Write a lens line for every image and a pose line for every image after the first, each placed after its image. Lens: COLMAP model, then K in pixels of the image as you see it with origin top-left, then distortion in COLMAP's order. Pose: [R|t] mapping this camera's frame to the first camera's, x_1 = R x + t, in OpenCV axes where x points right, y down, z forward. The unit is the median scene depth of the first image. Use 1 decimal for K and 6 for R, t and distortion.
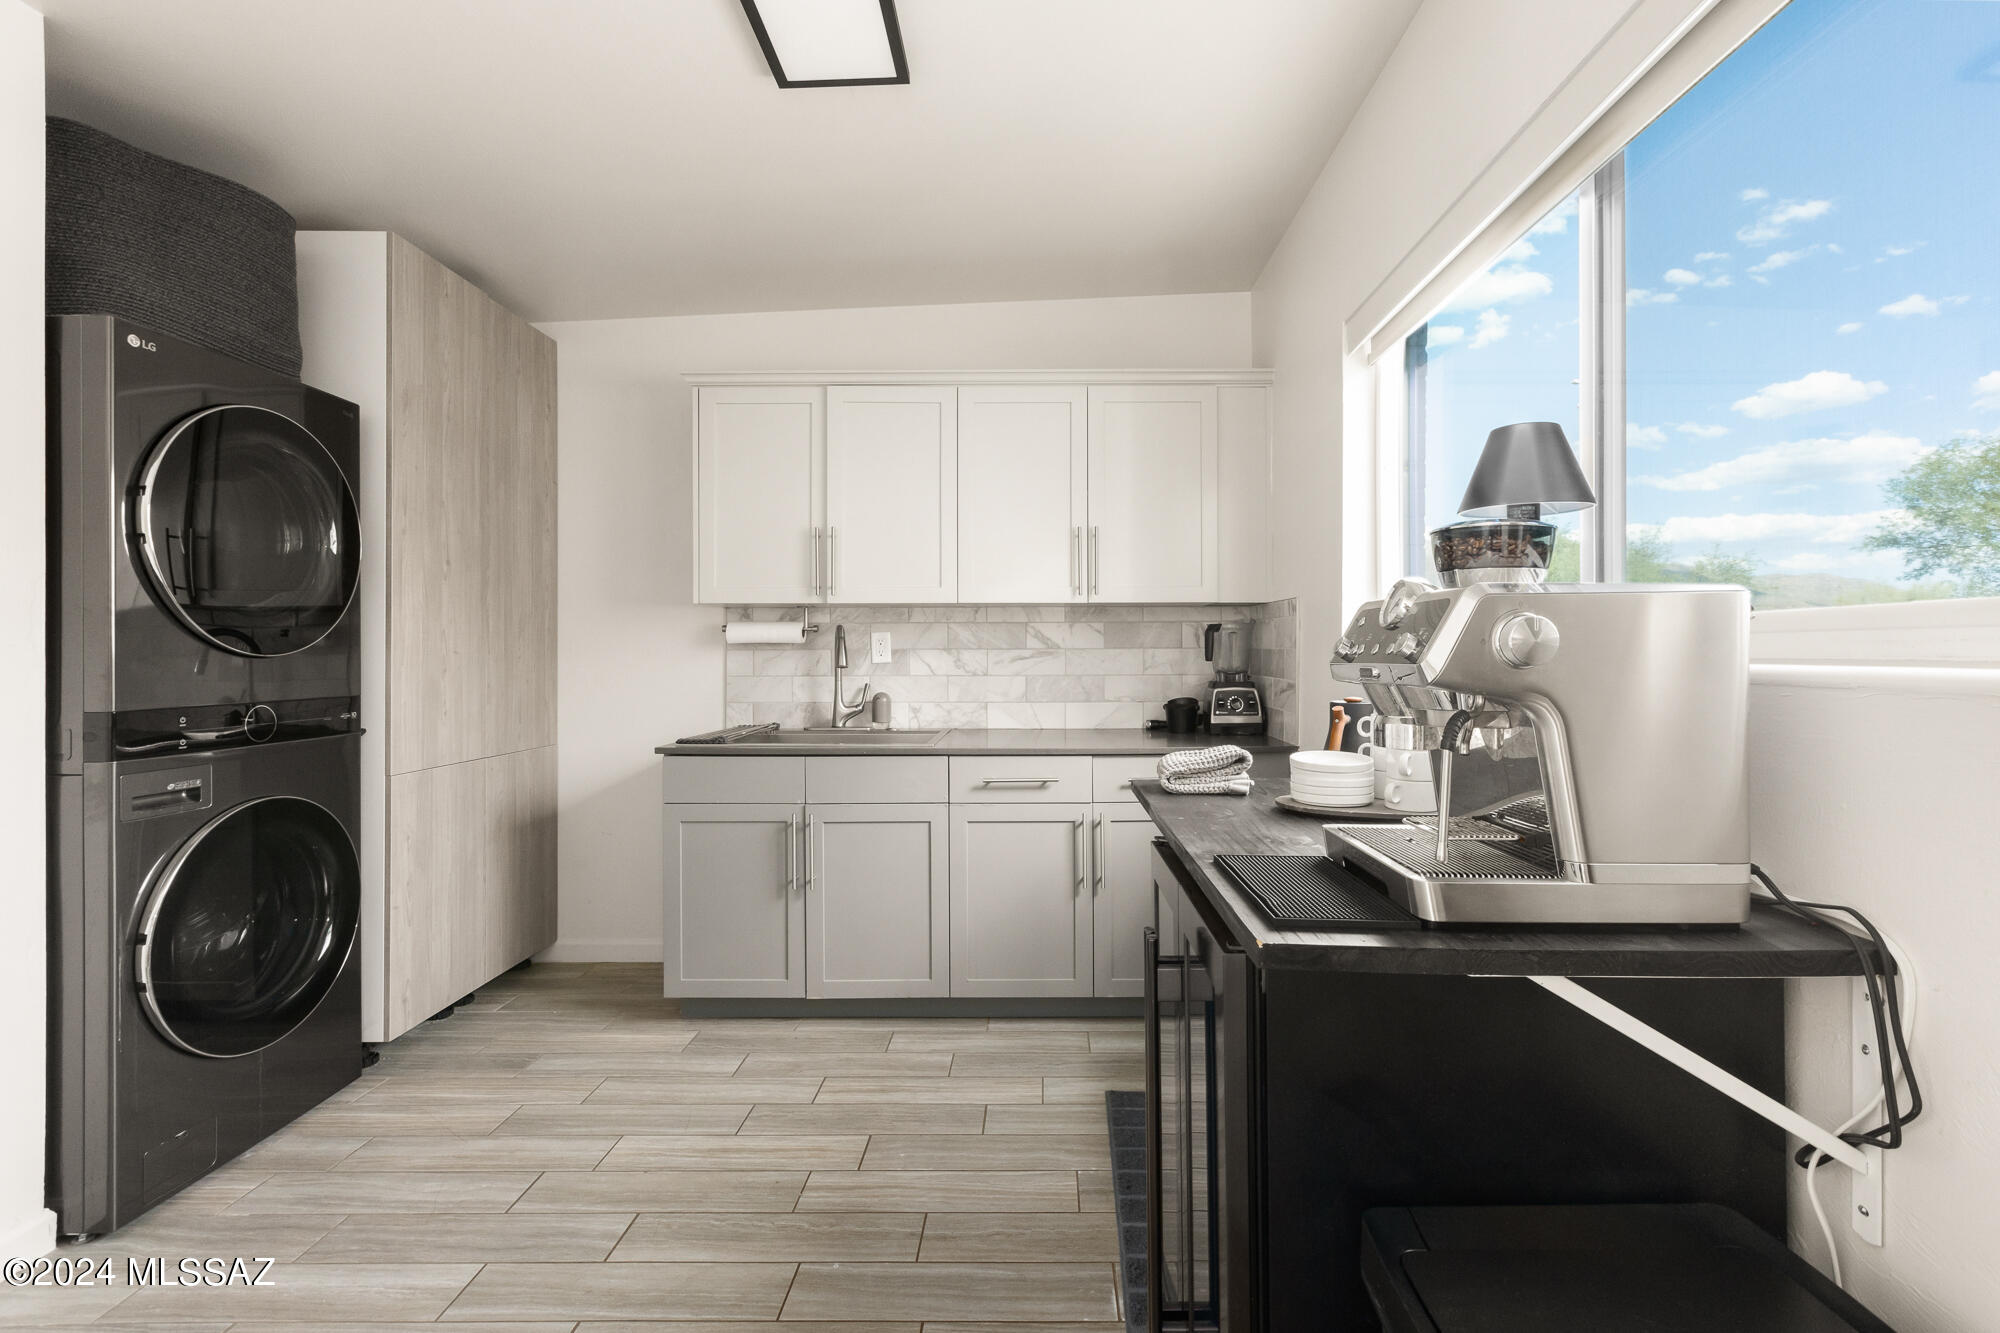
lens RADIAL K [[903.8, 0, 1016.1], [0, 903.8, 656.2], [0, 0, 1]] dist [-0.000650, -0.000126]
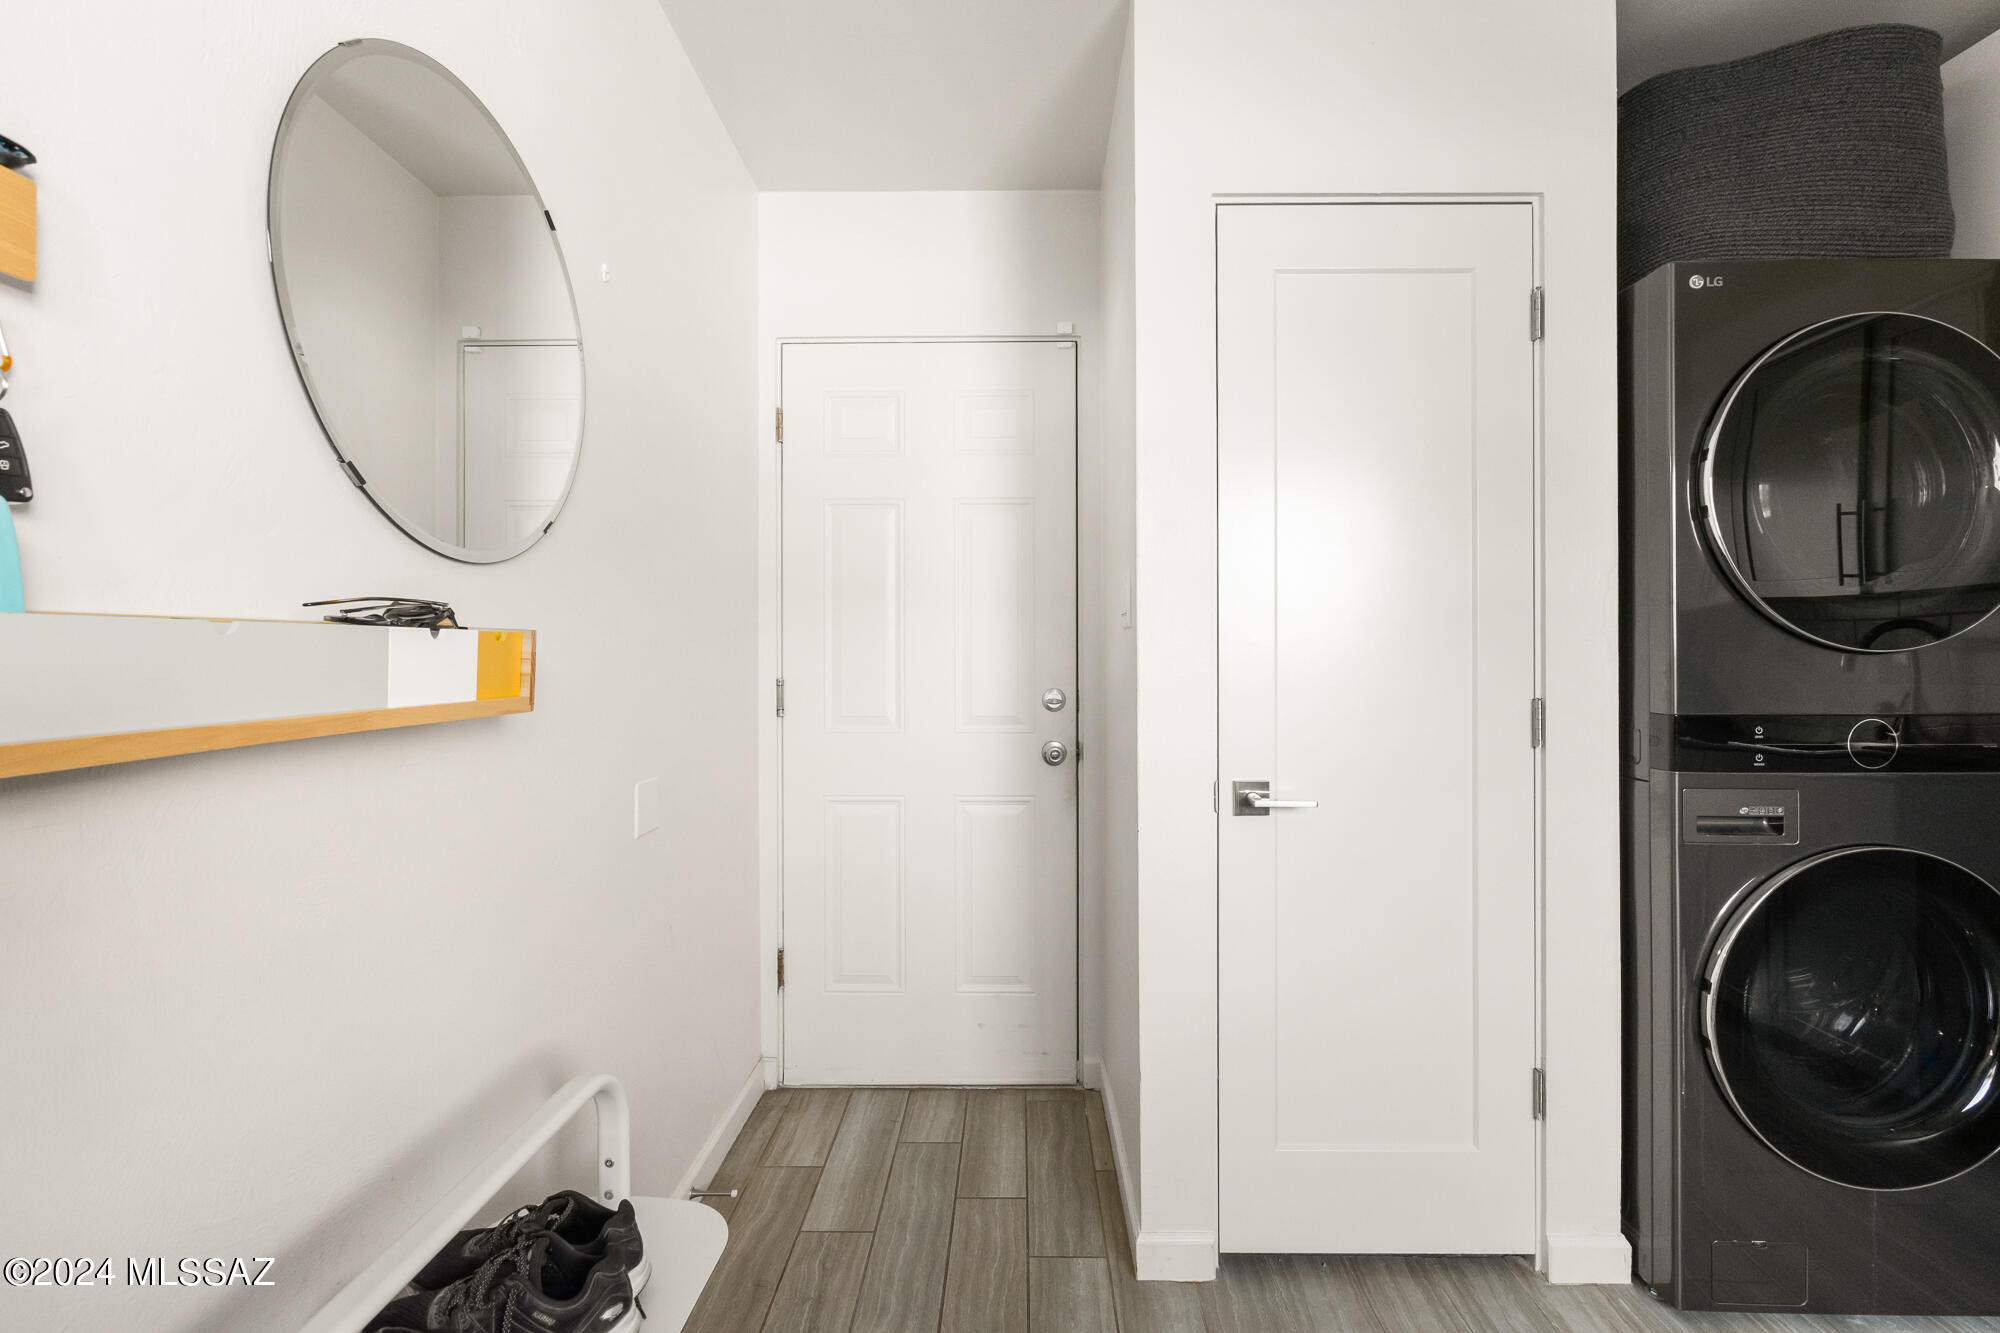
lens RADIAL K [[914.9, 0, 1009.2], [0, 914.9, 645.7], [0, 0, 1]] dist [-0.002938, -0.000359]
pose [[0.004043, -0.005769, -0.999975, -0.112085], [-0.003706, 0.999976, -0.005784, 0.002457], [0.999985, 0.003730, 0.004021, 0.332876]]
